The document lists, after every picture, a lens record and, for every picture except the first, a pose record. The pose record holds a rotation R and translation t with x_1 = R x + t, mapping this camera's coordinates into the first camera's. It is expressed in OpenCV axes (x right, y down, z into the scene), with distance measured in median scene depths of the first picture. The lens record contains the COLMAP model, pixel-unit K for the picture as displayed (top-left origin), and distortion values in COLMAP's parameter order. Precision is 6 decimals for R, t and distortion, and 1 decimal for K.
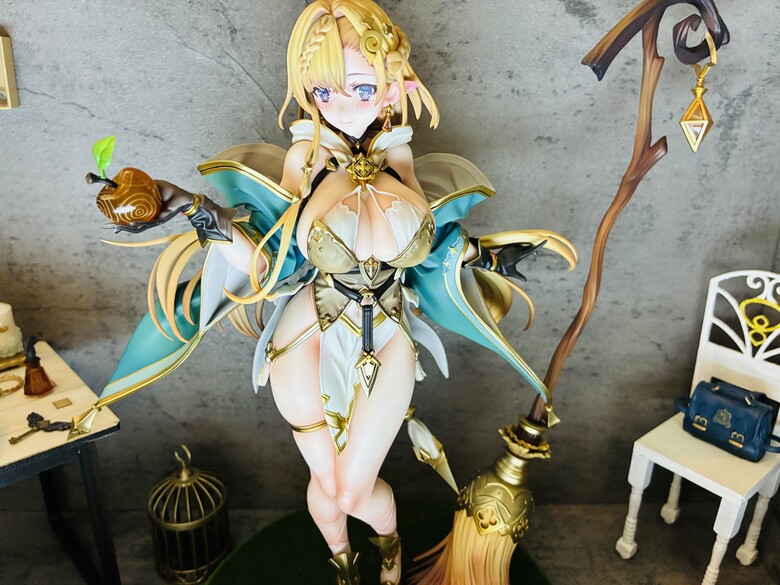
lens RADIAL K [[595.5, 0, 393.6], [0, 595.5, 281.2], [0, 0, 1]] dist [0.019101, -0.044075]
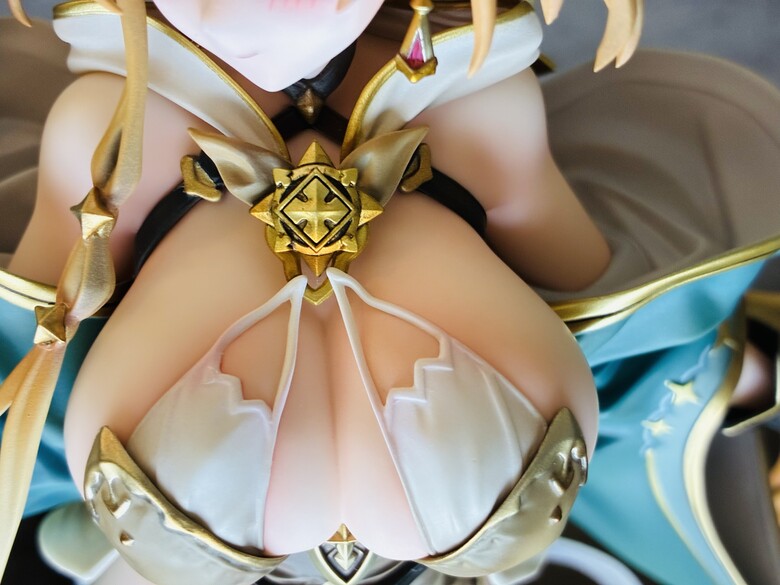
lens RADIAL K [[1203.6, 0, 406.8], [0, 1203.6, 265.4], [0, 0, 1]] dist [0.035871, 0.000000]
pose [[0.981712, 0.091021, -0.167204, 0.051247], [-0.051927, 0.973020, 0.224800, -0.196608], [0.183155, -0.212006, 0.959952, 0.354188]]
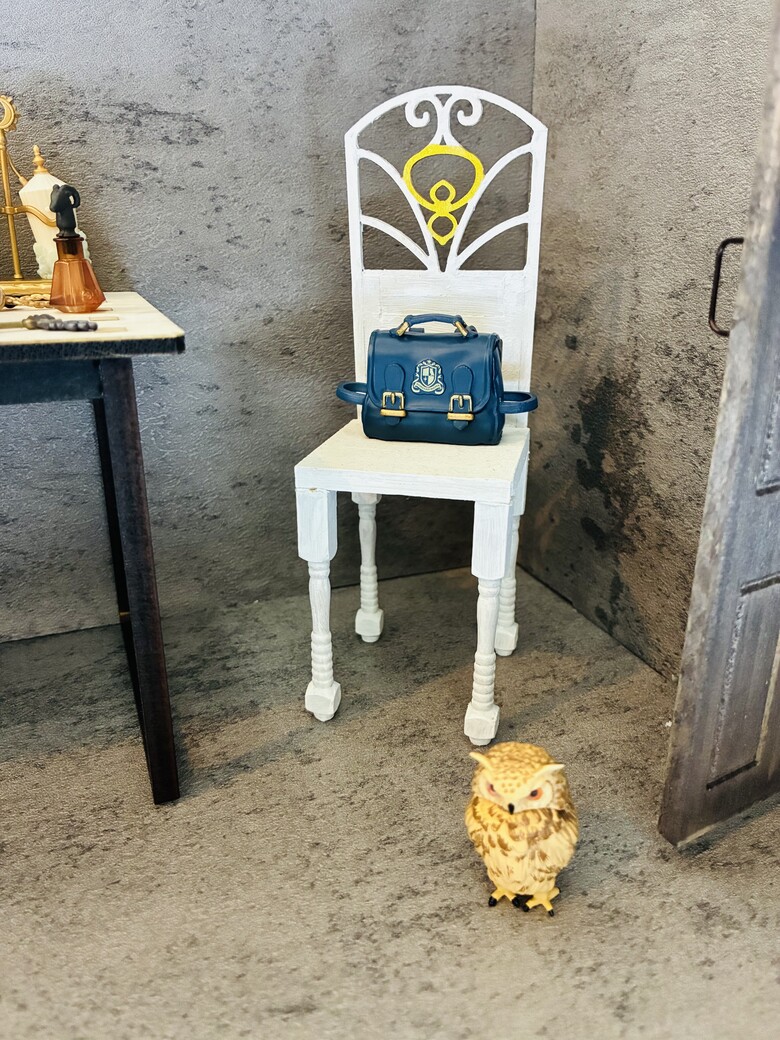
lens RADIAL K [[794.0, 0, 392.8], [0, 794.0, 523.6], [0, 0, 1]] dist [0.019101, -0.044075]
pose [[0.945434, -0.131452, 0.298118, 0.222339], [0.131566, 0.991110, 0.019780, 0.401161], [-0.298068, 0.020521, 0.954324, 0.279296]]
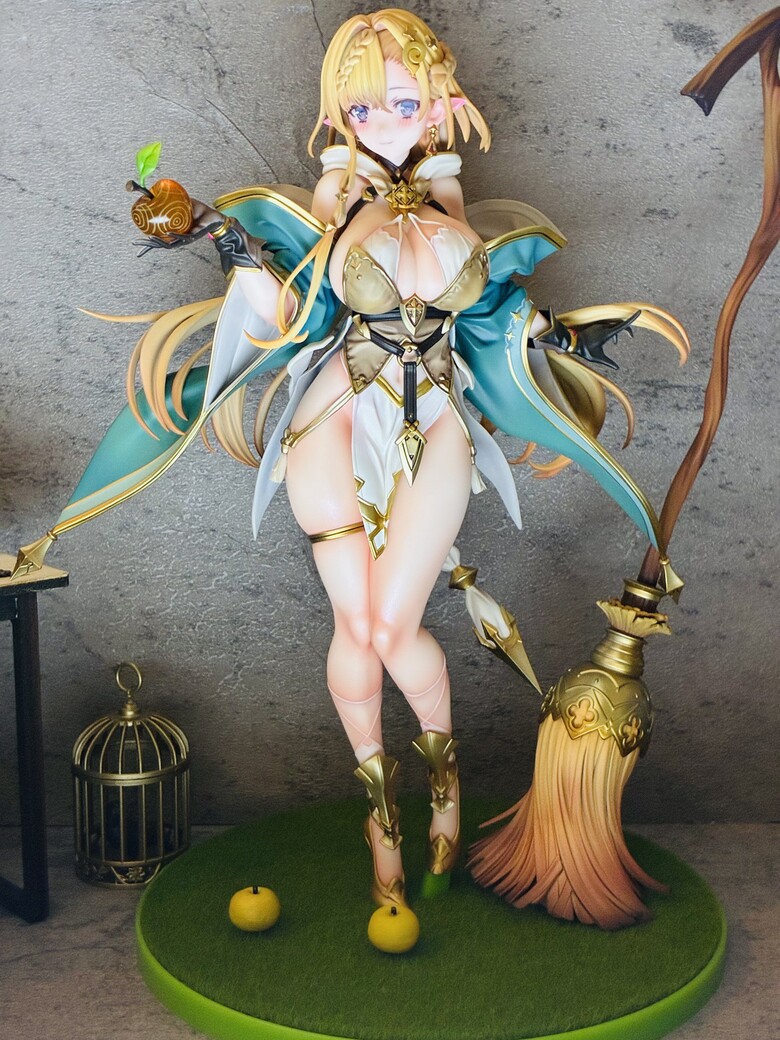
lens RADIAL K [[1604.8, 0, 389.1], [0, 1604.8, 528.2], [0, 0, 1]] dist [0.035871, 0.000000]
pose [[0.999262, -0.014284, -0.035661, 0.002387], [0.007772, 0.984277, -0.176460, 0.490610], [0.037621, 0.176053, 0.983662, -0.858927]]
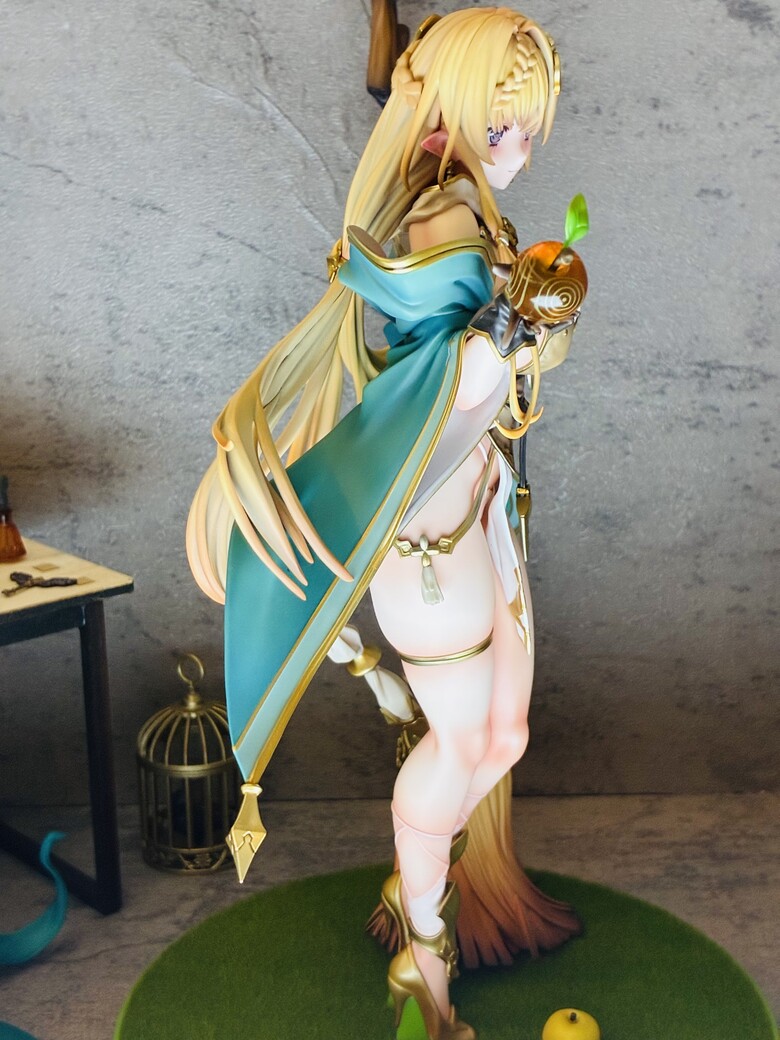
lens RADIAL K [[1604.8, 0, 386.5], [0, 1604.8, 523.6], [0, 0, 1]] dist [0.035871, 0.000000]
pose [[0.998662, -0.026613, -0.044350, -0.052099], [0.022271, 0.995164, -0.095665, 0.336136], [0.046681, 0.094549, 0.994425, -0.895307]]
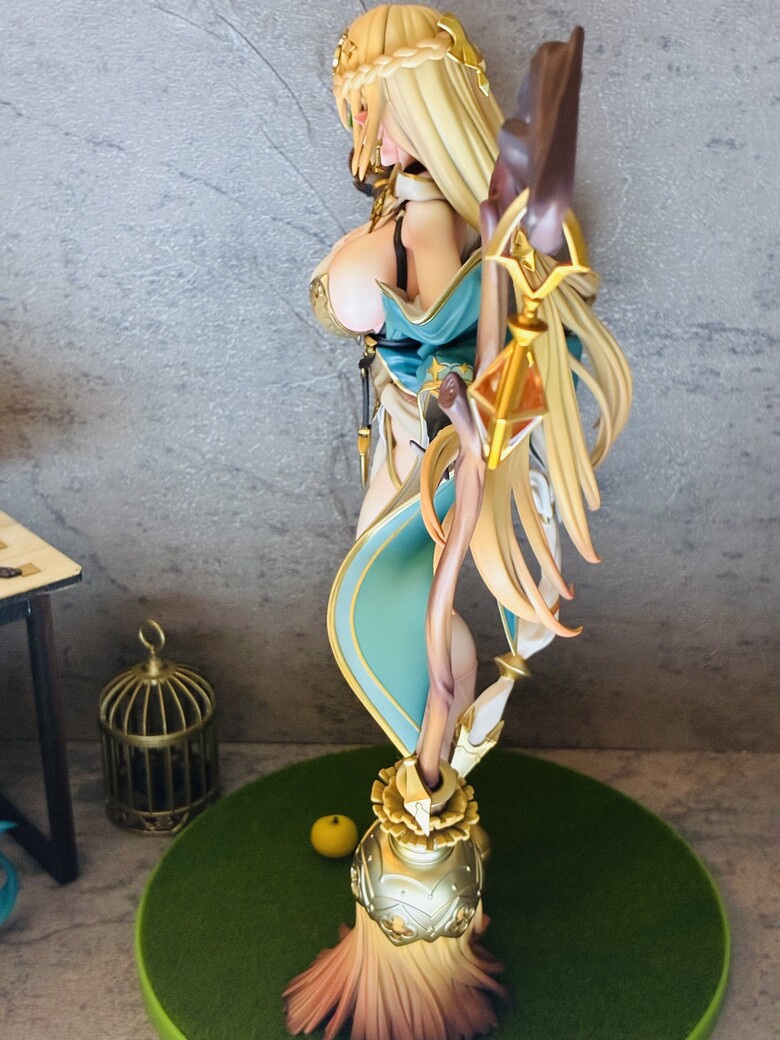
lens RADIAL K [[1604.8, 0, 397.1], [0, 1604.8, 510.3], [0, 0, 1]] dist [0.035871, 0.000000]
pose [[0.996736, 0.013625, -0.079578, 0.058239], [-0.006614, 0.996125, 0.087704, -0.002609], [0.080465, -0.086892, 0.992963, -0.788225]]
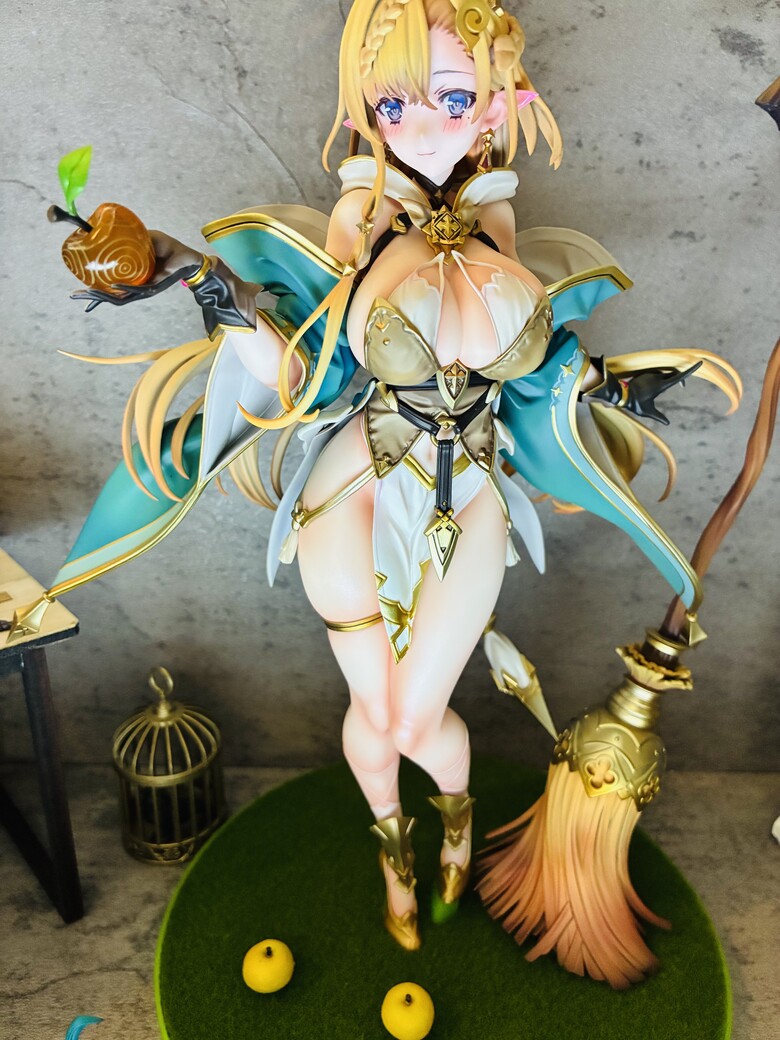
lens RADIAL K [[794.0, 0, 388.2], [0, 794.0, 513.9], [0, 0, 1]] dist [0.019101, -0.044075]
pose [[0.999213, 0.012936, -0.037486, -0.055411], [-0.012584, 0.999875, 0.009618, 0.086616], [0.037606, -0.009139, 0.999251, 0.069487]]
